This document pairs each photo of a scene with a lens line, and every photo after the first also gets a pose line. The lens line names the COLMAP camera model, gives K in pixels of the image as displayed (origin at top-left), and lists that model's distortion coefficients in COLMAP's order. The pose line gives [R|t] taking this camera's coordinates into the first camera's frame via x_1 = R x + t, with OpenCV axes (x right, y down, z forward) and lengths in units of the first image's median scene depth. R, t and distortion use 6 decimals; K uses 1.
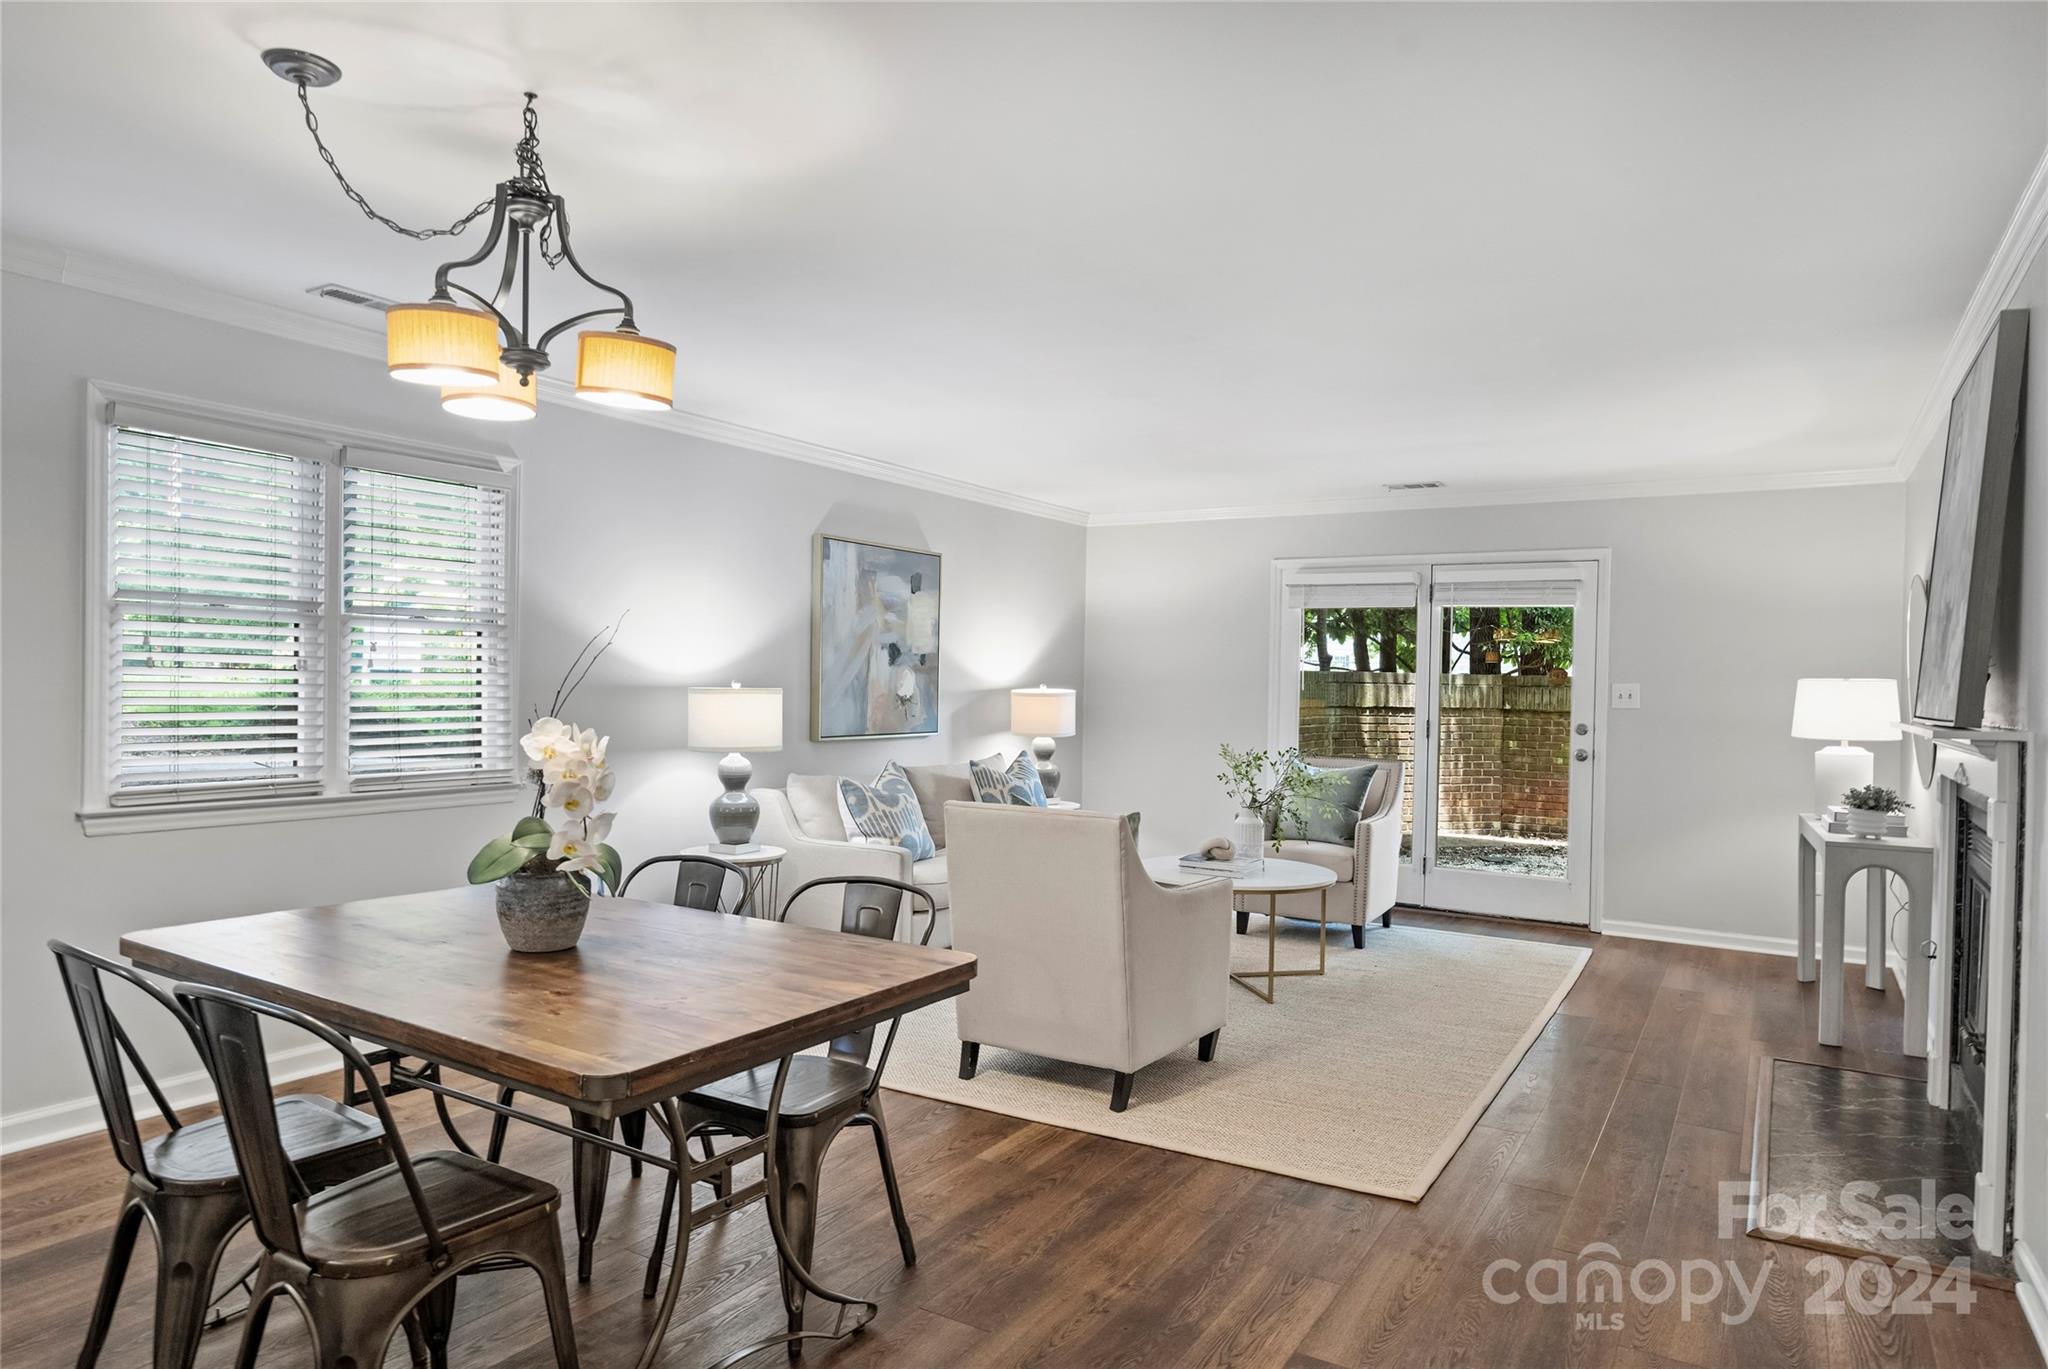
lens RADIAL K [[1271.1, 0, 1017.2], [0, 1271.1, 702.8], [0, 0, 1]] dist [-0.008969, 0.004497]
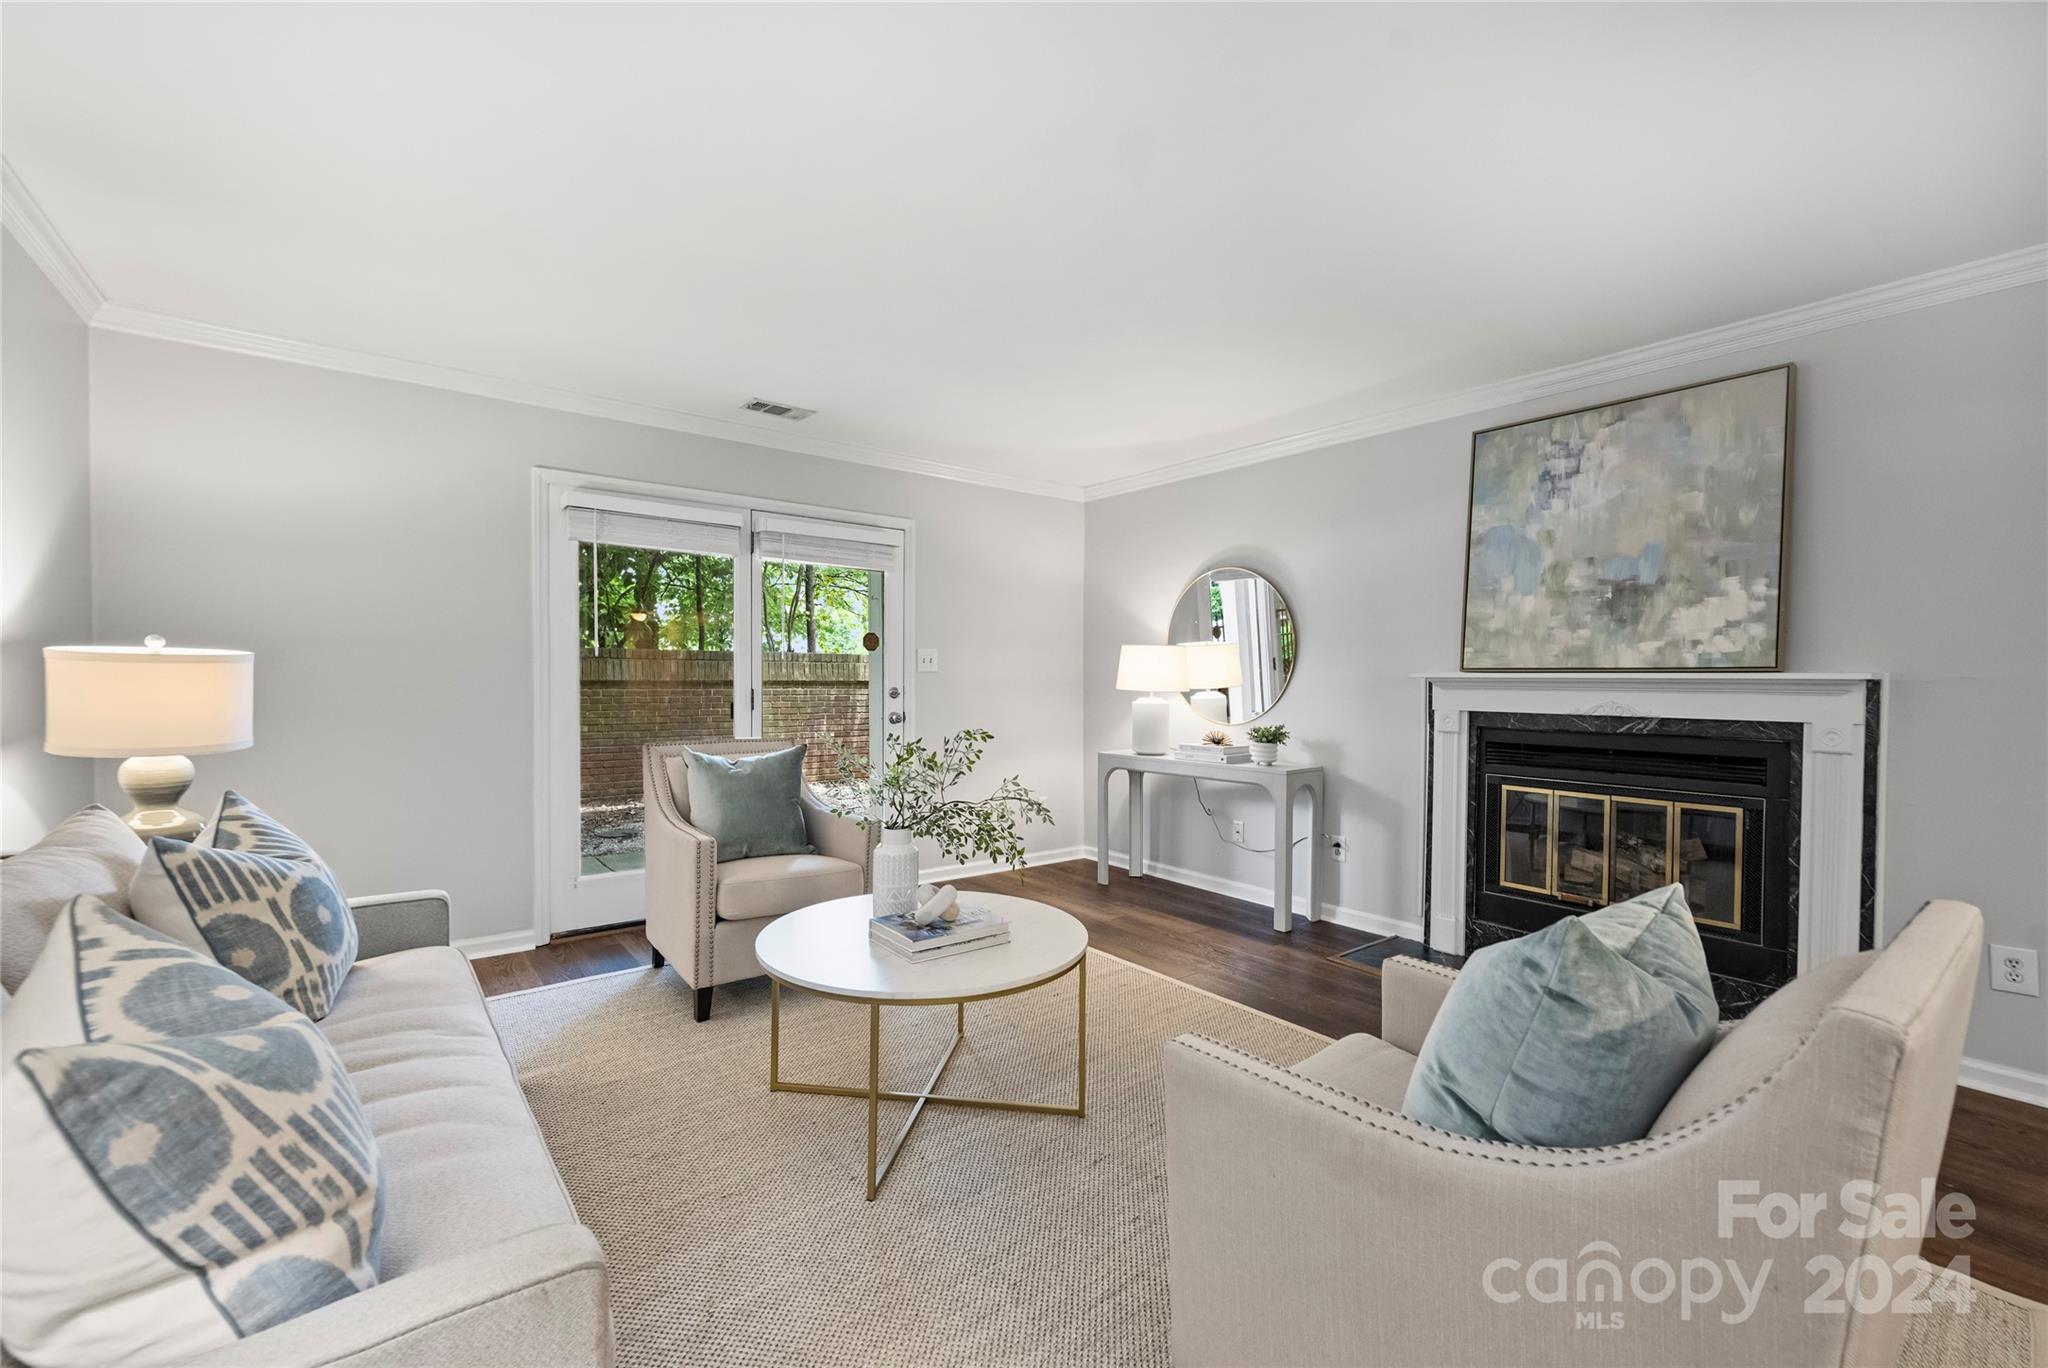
lens RADIAL K [[850.9, 0, 1014.7], [0, 850.9, 687.8], [0, 0, 1]] dist [-0.002163, -0.000105]
pose [[0.349209, -0.029736, 0.936573, -0.187698], [0.014599, 0.999548, 0.026293, 0.000340], [-0.936931, 0.004491, 0.349485, 0.741680]]
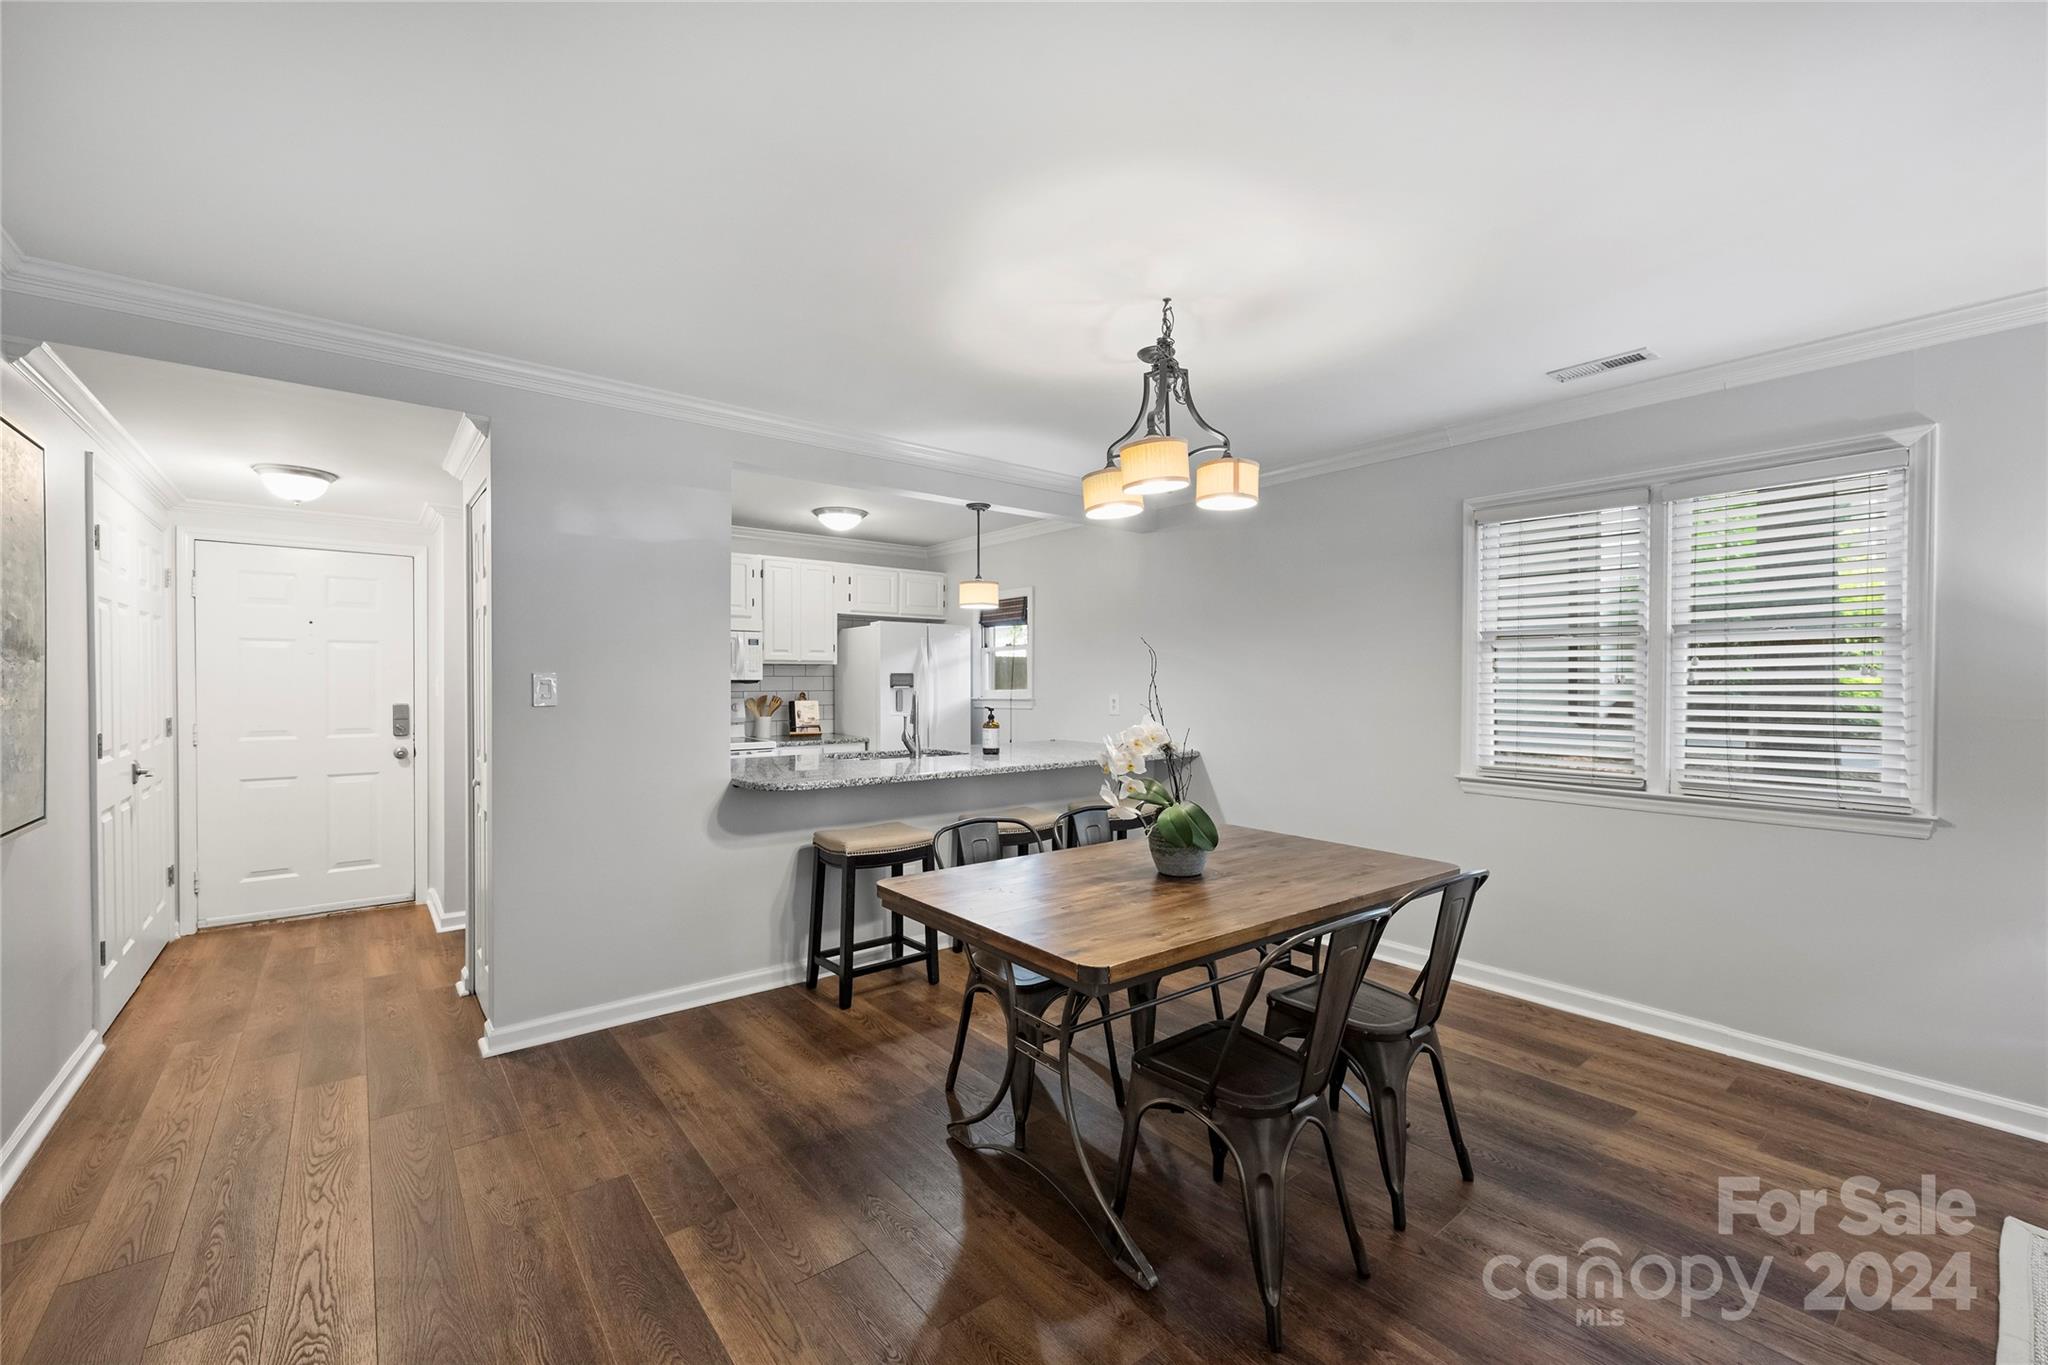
lens RADIAL K [[836.0, 0, 1016.6], [0, 836.0, 684.4], [0, 0, 1]] dist [0.002171, -0.000153]
pose [[-0.328769, -0.015358, -0.944285, 0.245336], [-0.018528, 0.999780, -0.009810, -0.004240], [0.944229, 0.014270, -0.328981, 0.473434]]
